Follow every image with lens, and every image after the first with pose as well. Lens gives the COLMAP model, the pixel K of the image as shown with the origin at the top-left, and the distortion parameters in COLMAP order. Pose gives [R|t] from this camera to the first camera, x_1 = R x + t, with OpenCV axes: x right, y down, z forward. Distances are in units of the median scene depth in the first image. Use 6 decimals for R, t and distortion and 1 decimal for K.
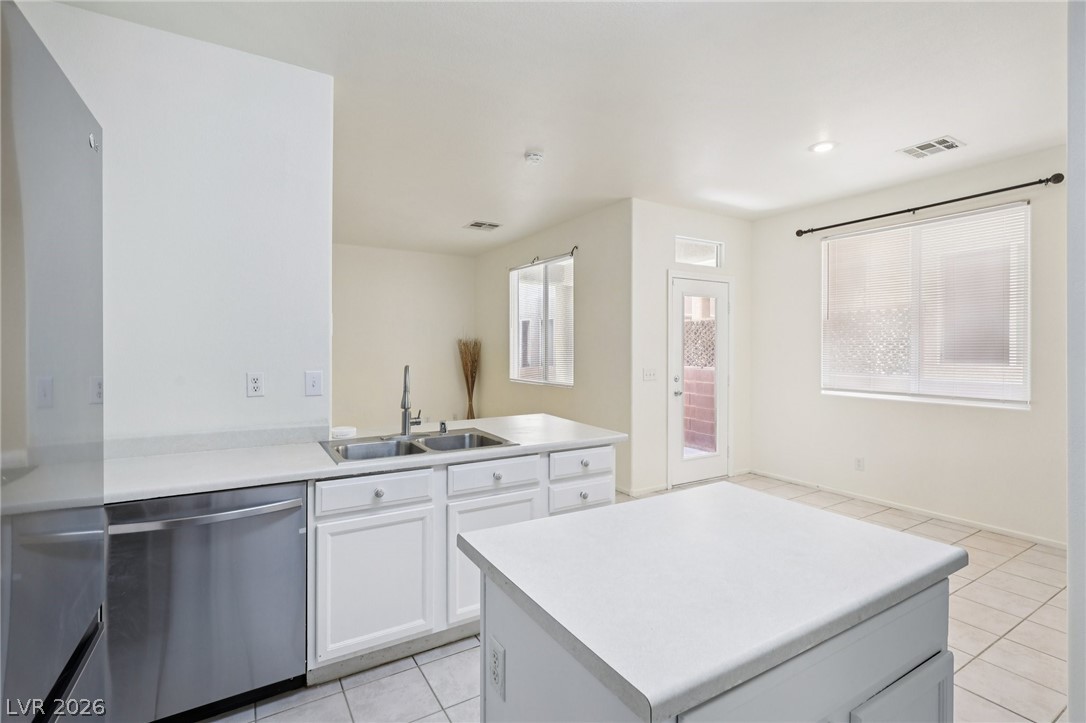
lens RADIAL K [[501.8, 0, 538.8], [0, 501.8, 351.9], [0, 0, 1]] dist [-0.003426, 0.000234]
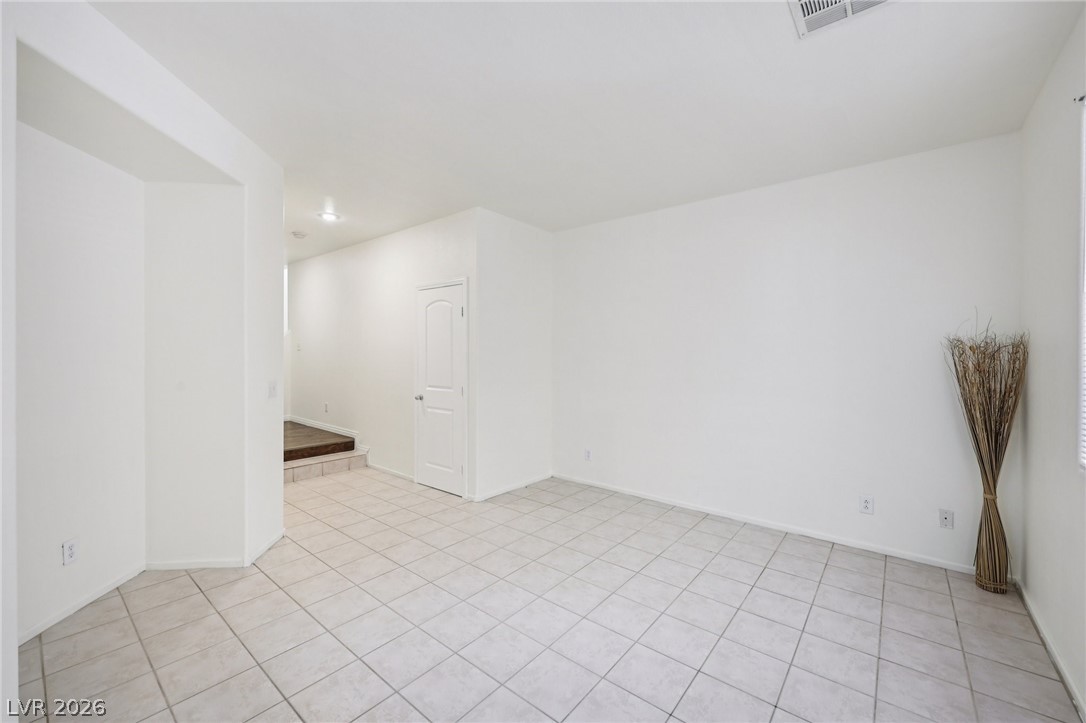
lens RADIAL K [[436.2, 0, 546.2], [0, 436.2, 356.9], [0, 0, 1]] dist [-0.002112, 0.000813]
pose [[0.339618, 0.006448, -0.940541, 0.107054], [-0.010798, 0.999937, 0.002956, -0.010543], [0.940501, 0.009152, 0.339667, 0.835933]]
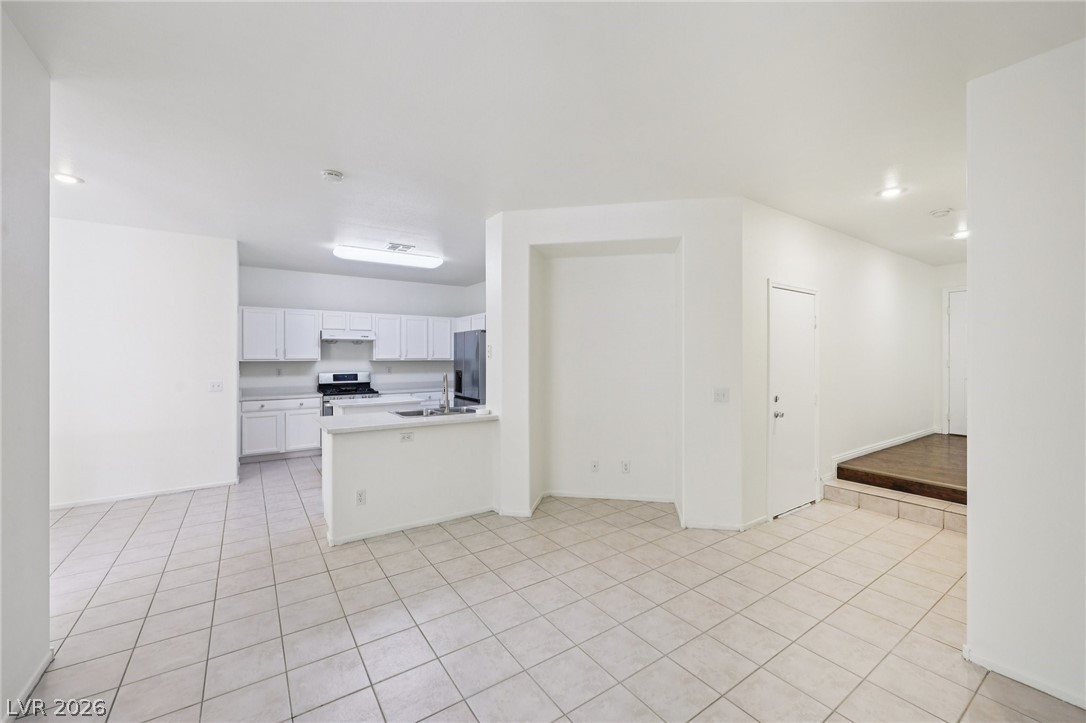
lens RADIAL K [[436.2, 0, 544.6], [0, 436.2, 357.6], [0, 0, 1]] dist [-0.002112, 0.000813]
pose [[-0.998200, -0.002188, -0.059941, -0.281072], [-0.002775, 0.999949, 0.009703, -0.026414], [0.059917, 0.009852, -0.998155, 1.391635]]
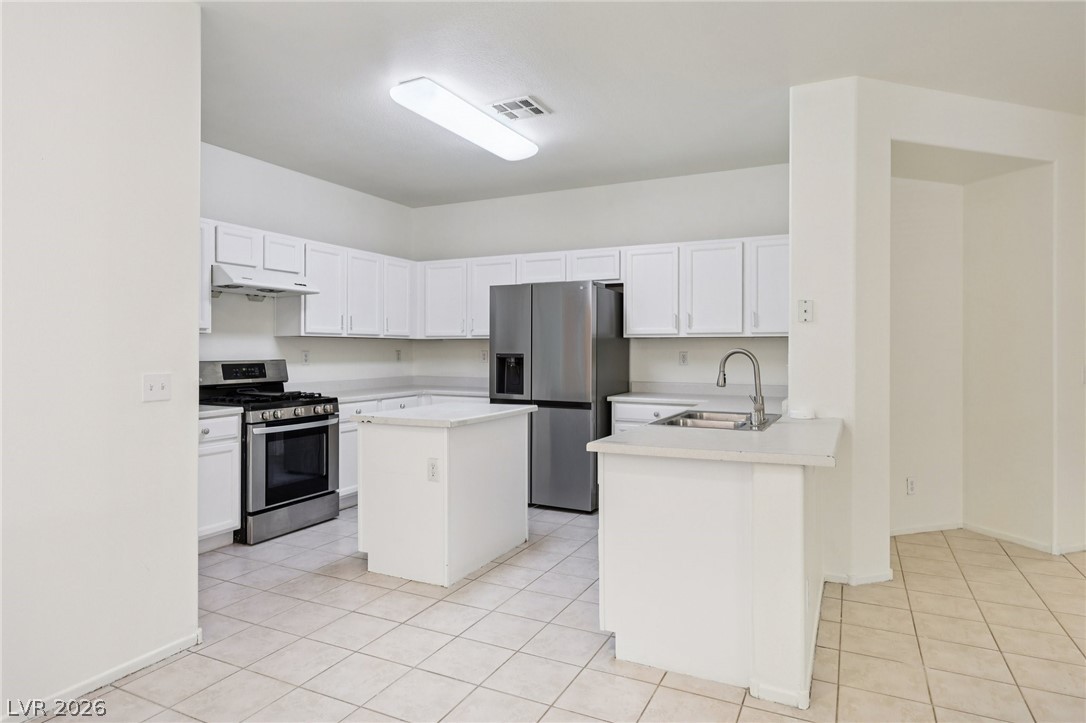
lens RADIAL K [[626.5, 0, 543.5], [0, 626.5, 352.2], [0, 0, 1]] dist [-0.000179, 0.001340]
pose [[-0.840447, -0.002556, -0.541888, 0.412491], [-0.008408, 0.999930, 0.008323, 0.013376], [0.541829, 0.011551, -0.840410, 0.976427]]
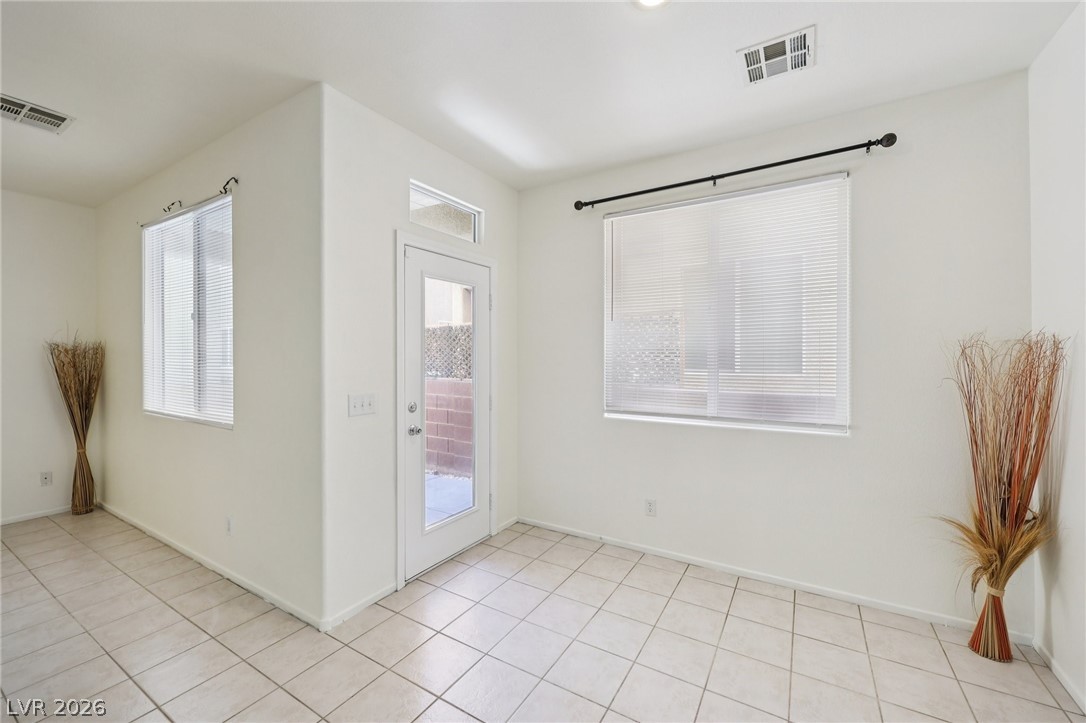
lens RADIAL K [[436.2, 0, 541.7], [0, 436.2, 356.6], [0, 0, 1]] dist [-0.002112, 0.000813]
pose [[0.886637, -0.002188, 0.462462, 0.166196], [0.004998, 0.999976, -0.004852, -0.006879], [-0.462440, 0.006614, 0.886626, 0.442322]]
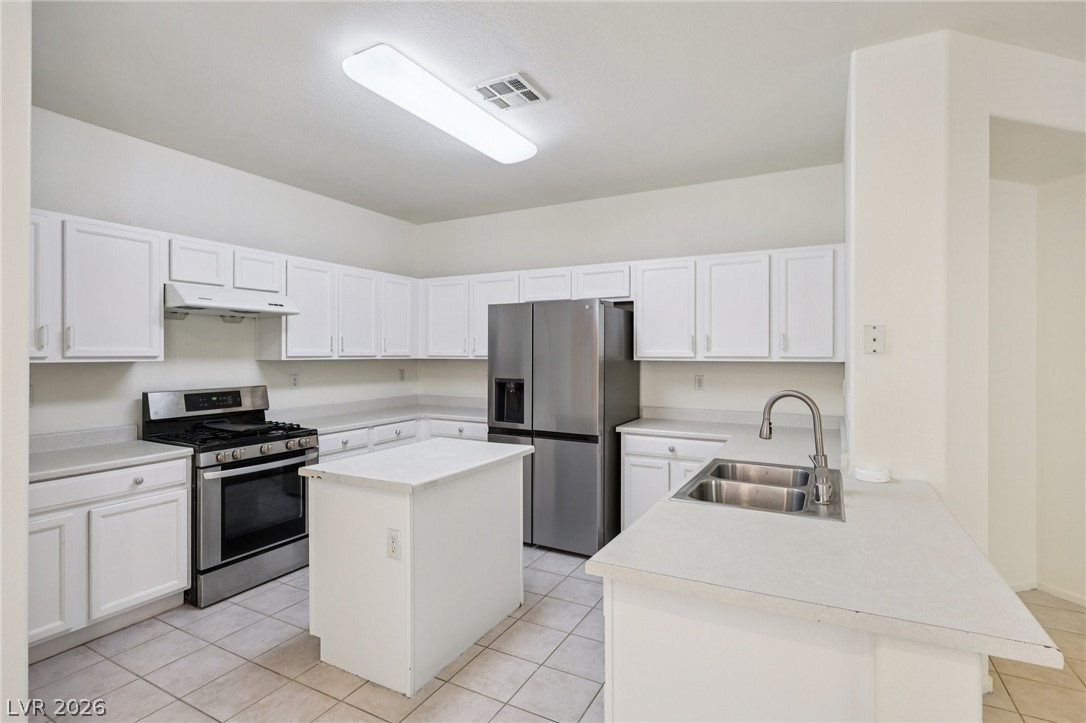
lens RADIAL K [[527.1, 0, 543.9], [0, 527.1, 355.3], [0, 0, 1]] dist [-0.000560, 0.002165]
pose [[-0.857759, -0.002315, -0.514047, 0.263234], [-0.007644, 0.999937, 0.008253, -0.017639], [0.513996, 0.011008, -0.857722, 0.786826]]
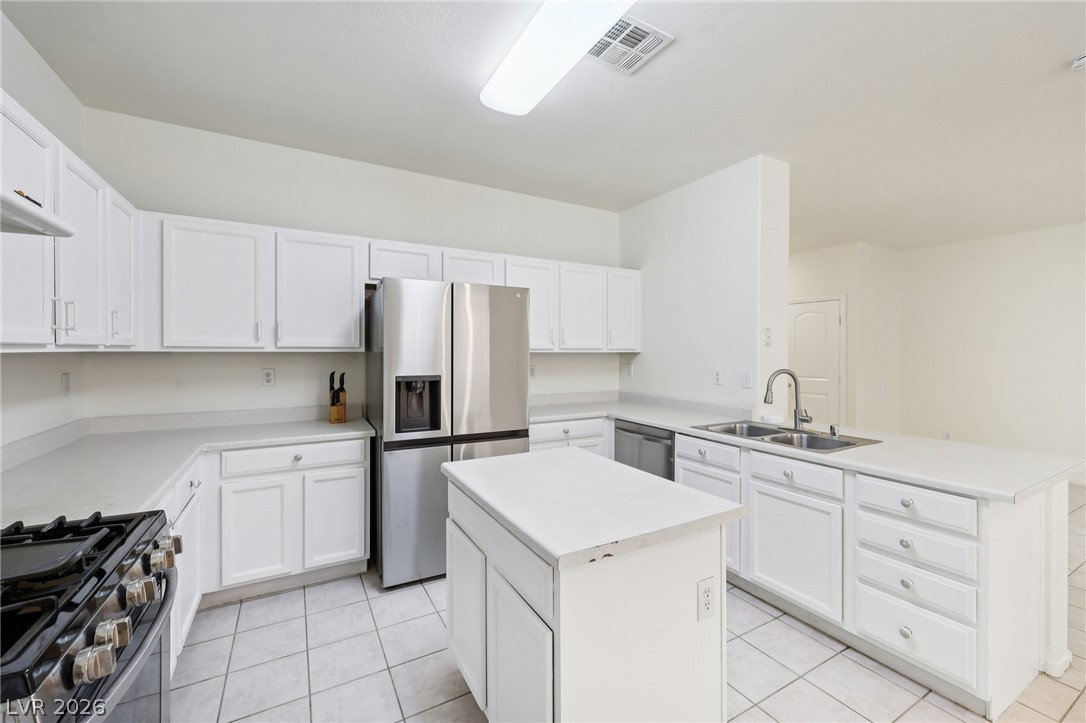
lens RADIAL K [[436.2, 0, 546.3], [0, 436.2, 355.8], [0, 0, 1]] dist [-0.002112, 0.000813]
pose [[-0.022765, 0.010837, -0.999682, 0.413760], [-0.010591, 0.999883, 0.011080, -0.006142], [0.999685, 0.010840, -0.022647, 0.234104]]
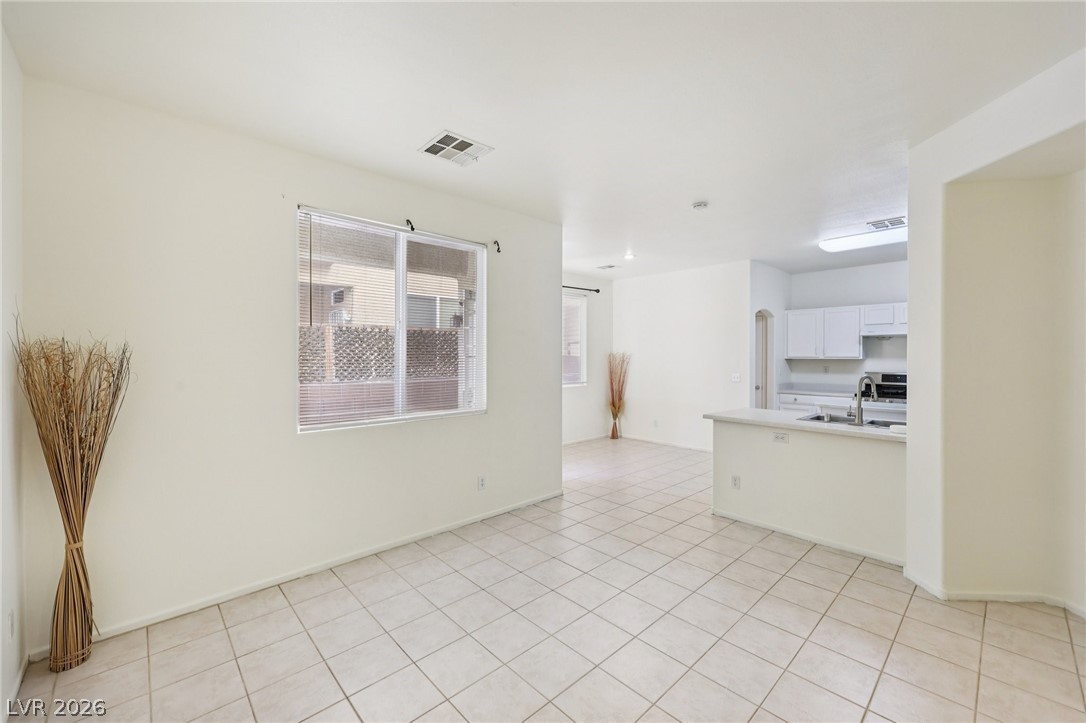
lens RADIAL K [[436.2, 0, 544.7], [0, 436.2, 356.9], [0, 0, 1]] dist [-0.002112, 0.000813]
pose [[-0.209915, -0.007398, 0.977692, -0.712964], [0.007883, 0.999926, 0.009259, -0.026704], [-0.977688, 0.009651, -0.209841, 1.169883]]
